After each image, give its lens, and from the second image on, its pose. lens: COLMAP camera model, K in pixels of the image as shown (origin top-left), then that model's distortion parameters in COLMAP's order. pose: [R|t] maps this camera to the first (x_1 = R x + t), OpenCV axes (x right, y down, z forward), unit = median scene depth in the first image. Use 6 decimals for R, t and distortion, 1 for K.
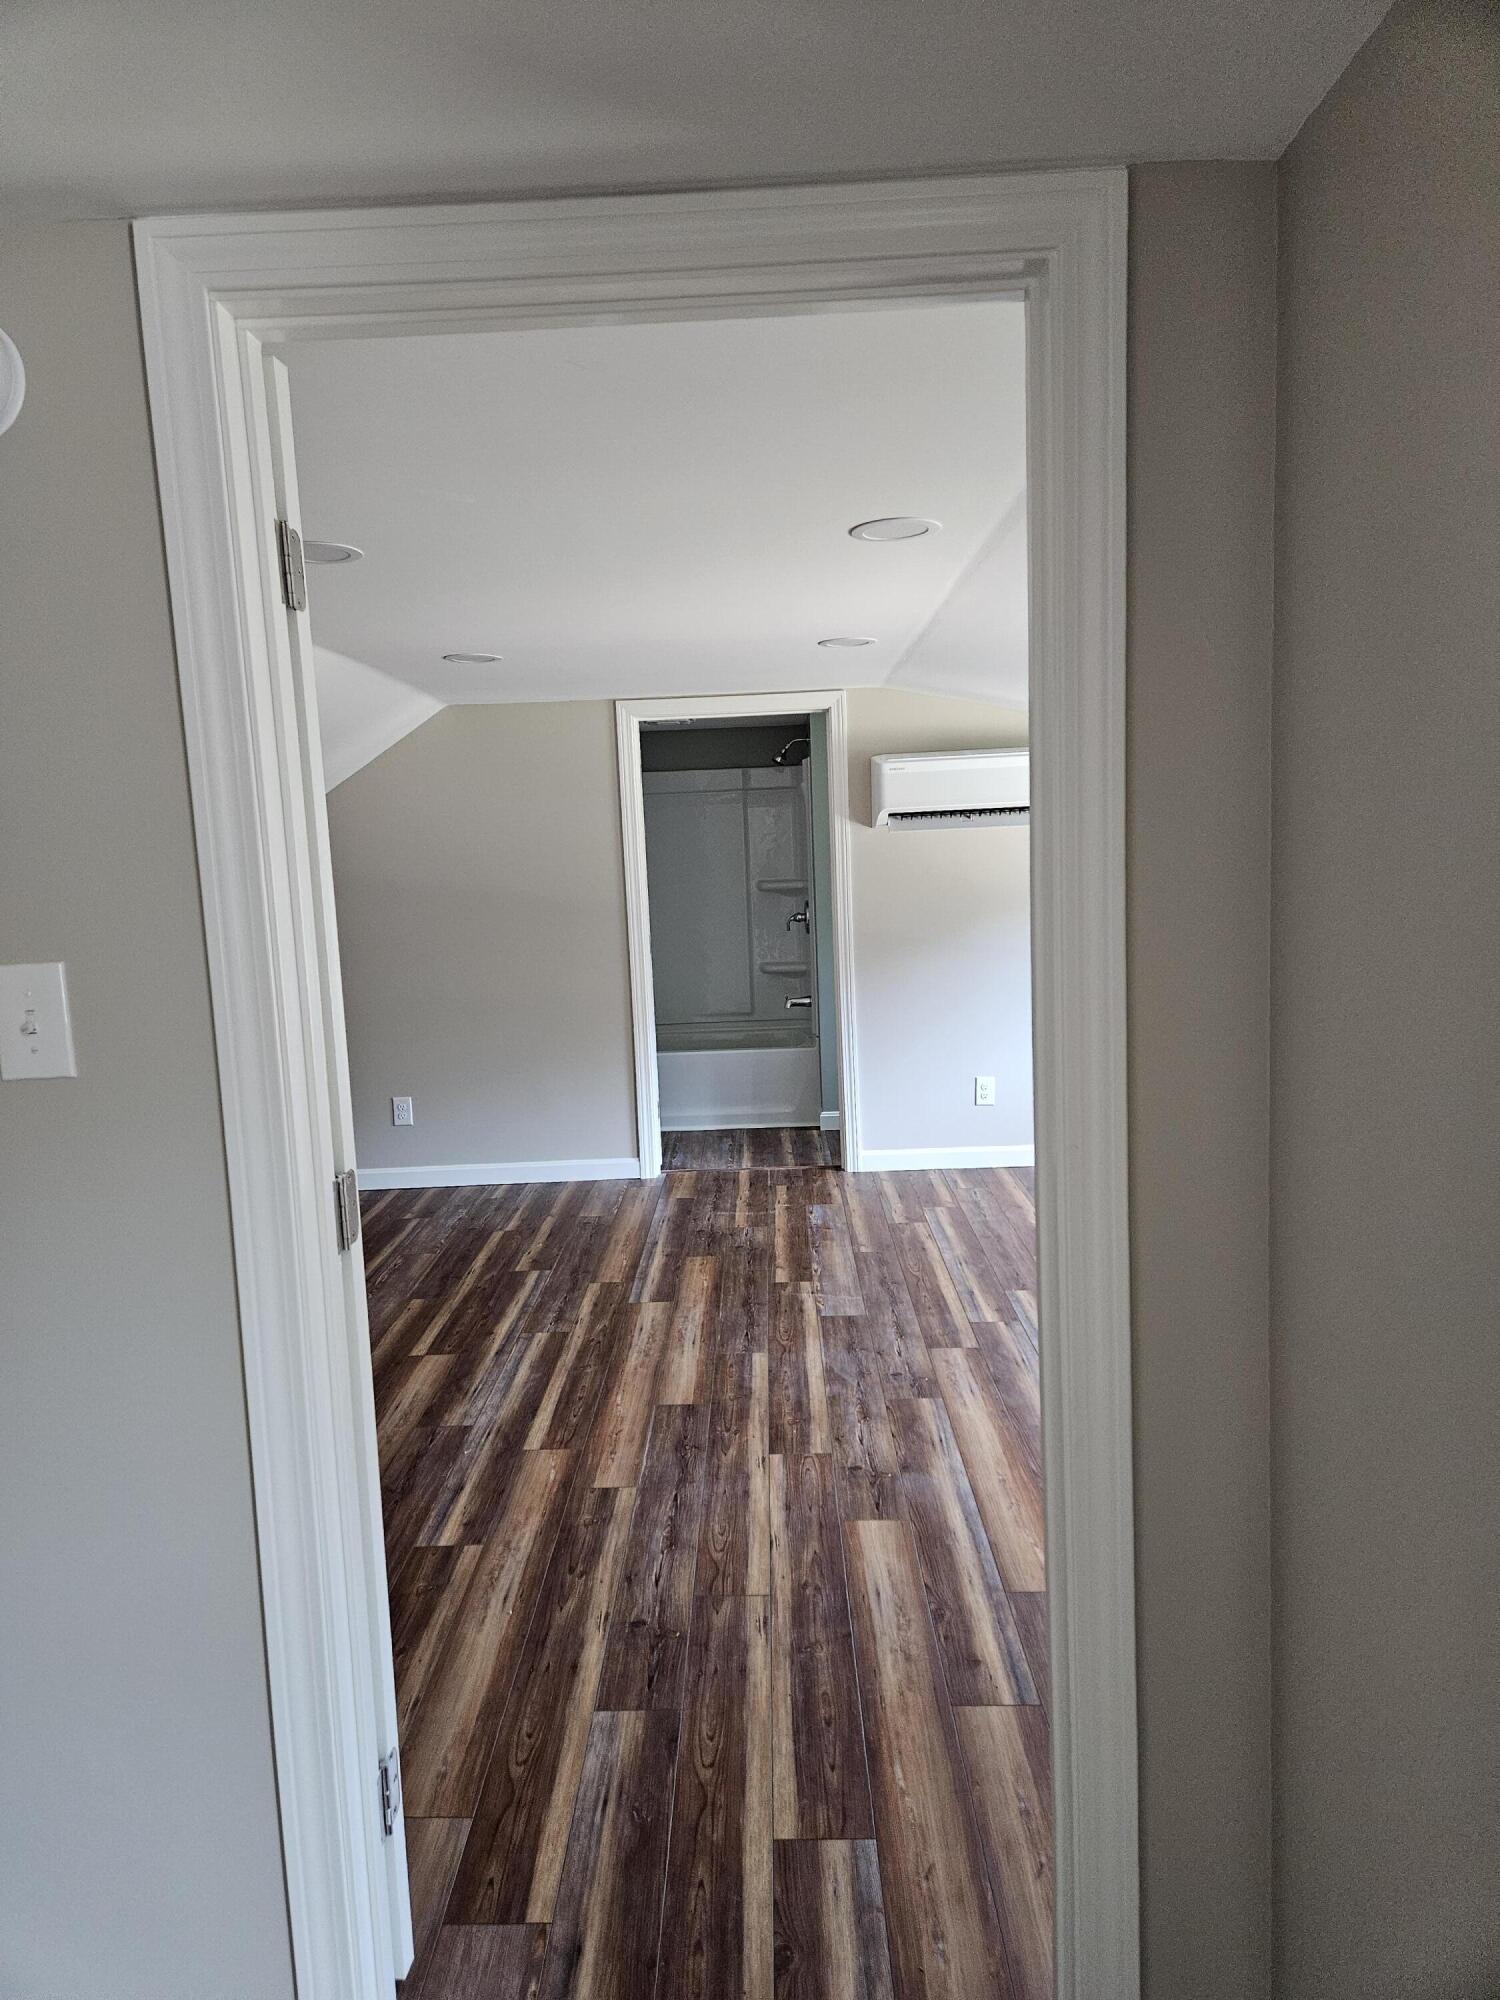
lens RADIAL K [[1344.1, 0, 750.2], [0, 1344.1, 999.7], [0, 0, 1]] dist [0.043911, -0.008655]
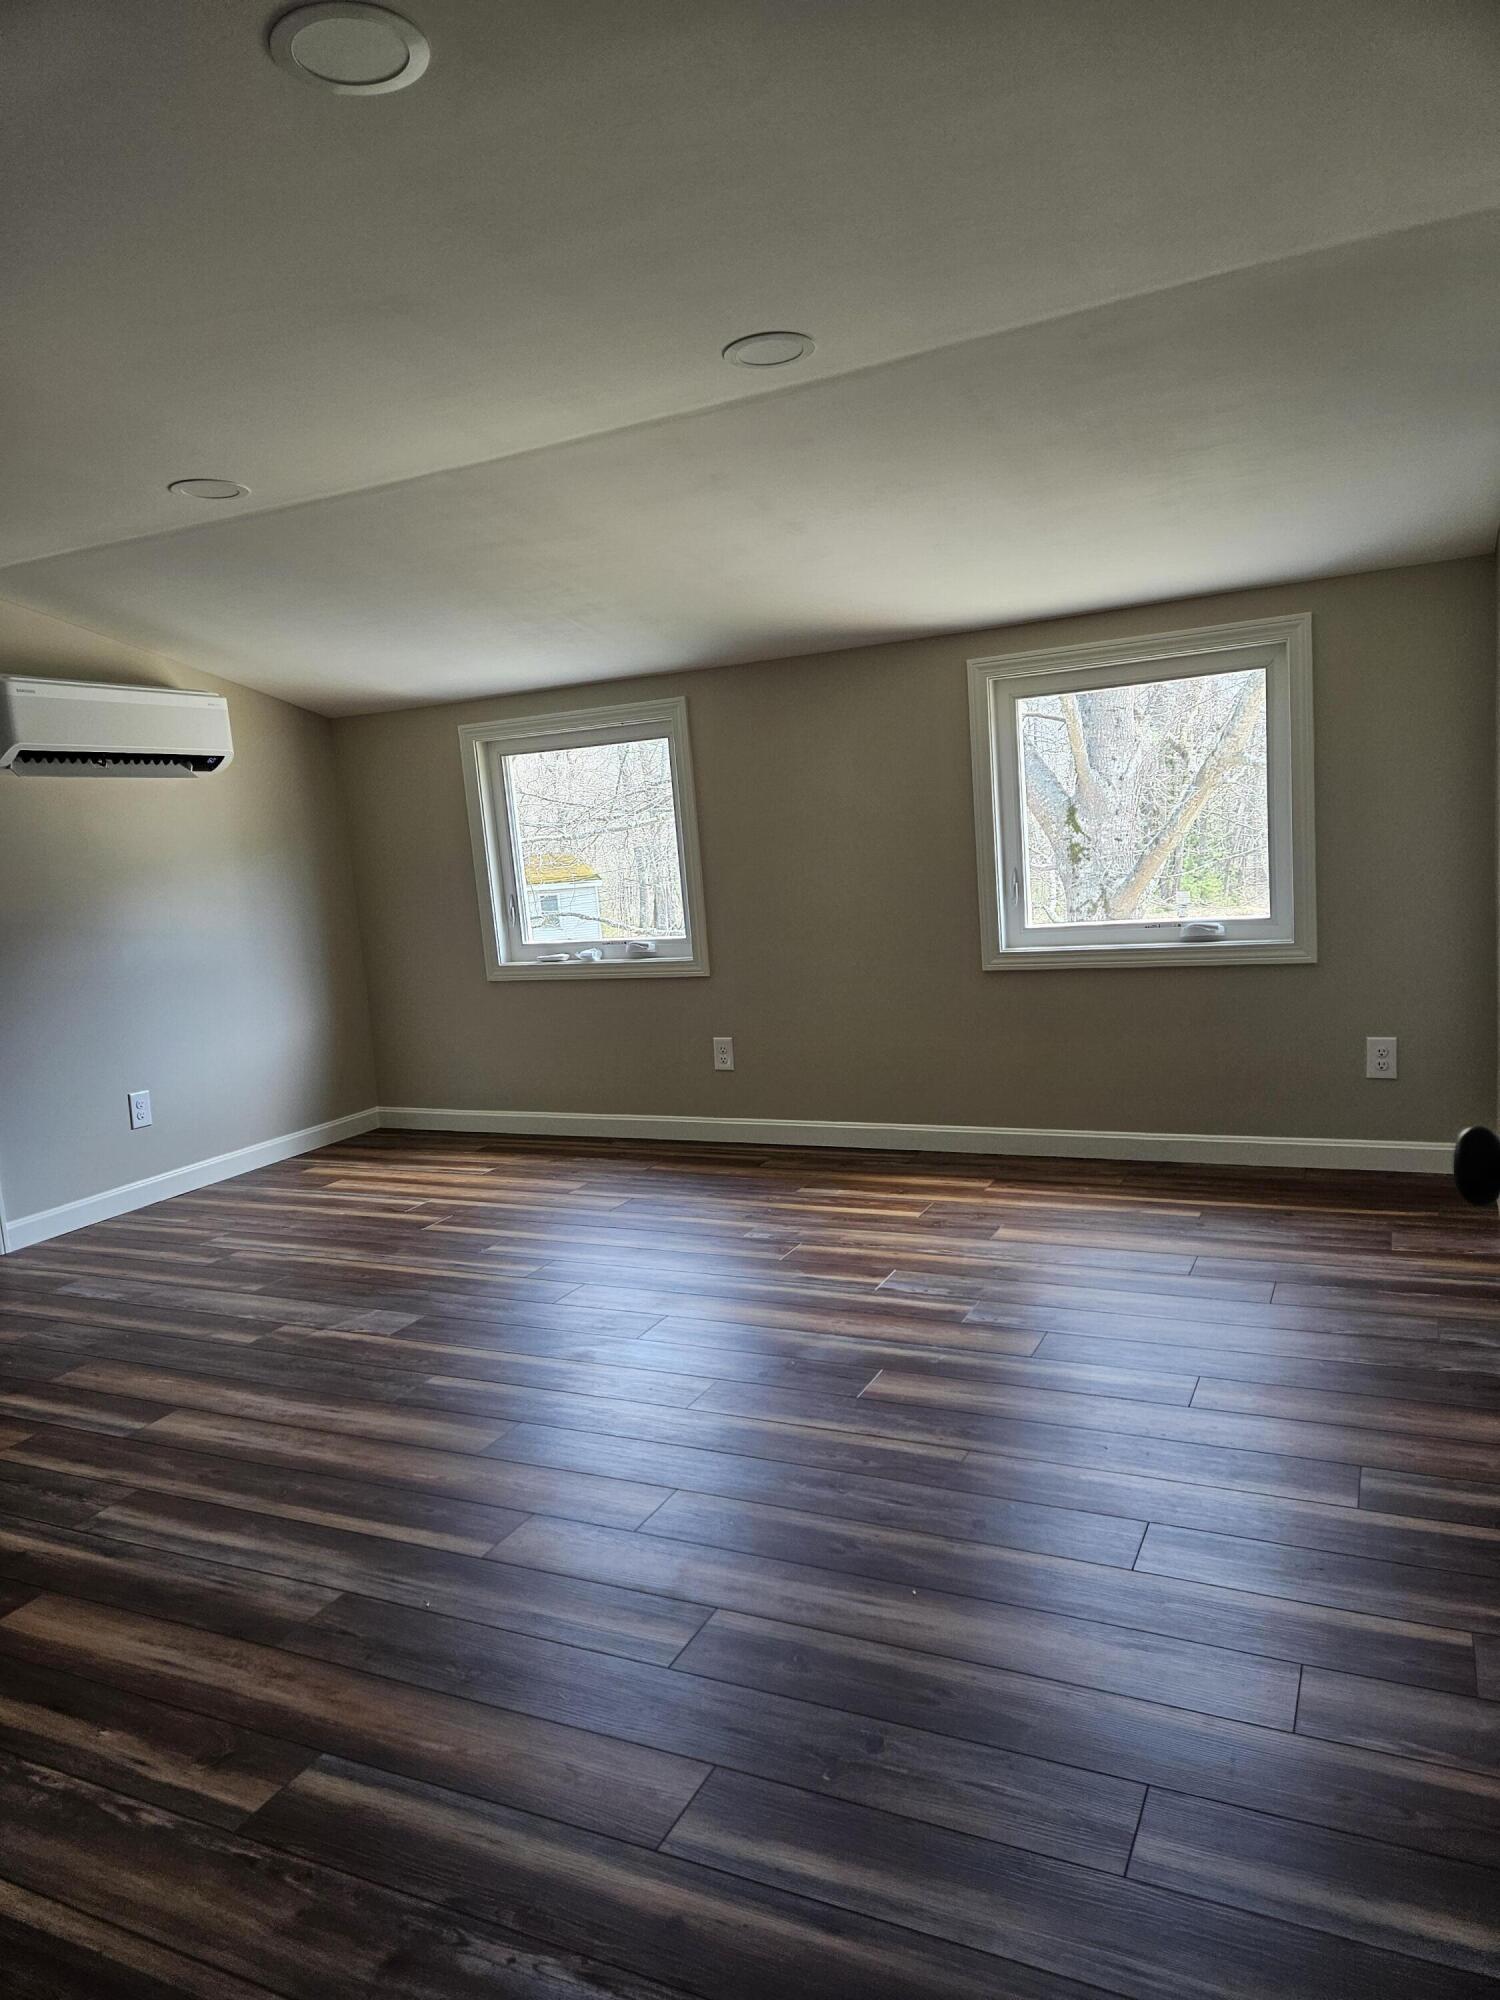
lens RADIAL K [[1344.1, 0, 755.2], [0, 1344.1, 1004.7], [0, 0, 1]] dist [0.043911, -0.008655]
pose [[0.423882, -0.112155, 0.898746, -0.505139], [0.166021, 0.985112, 0.044630, 0.040098], [-0.890371, 0.130293, 0.436191, 0.401901]]
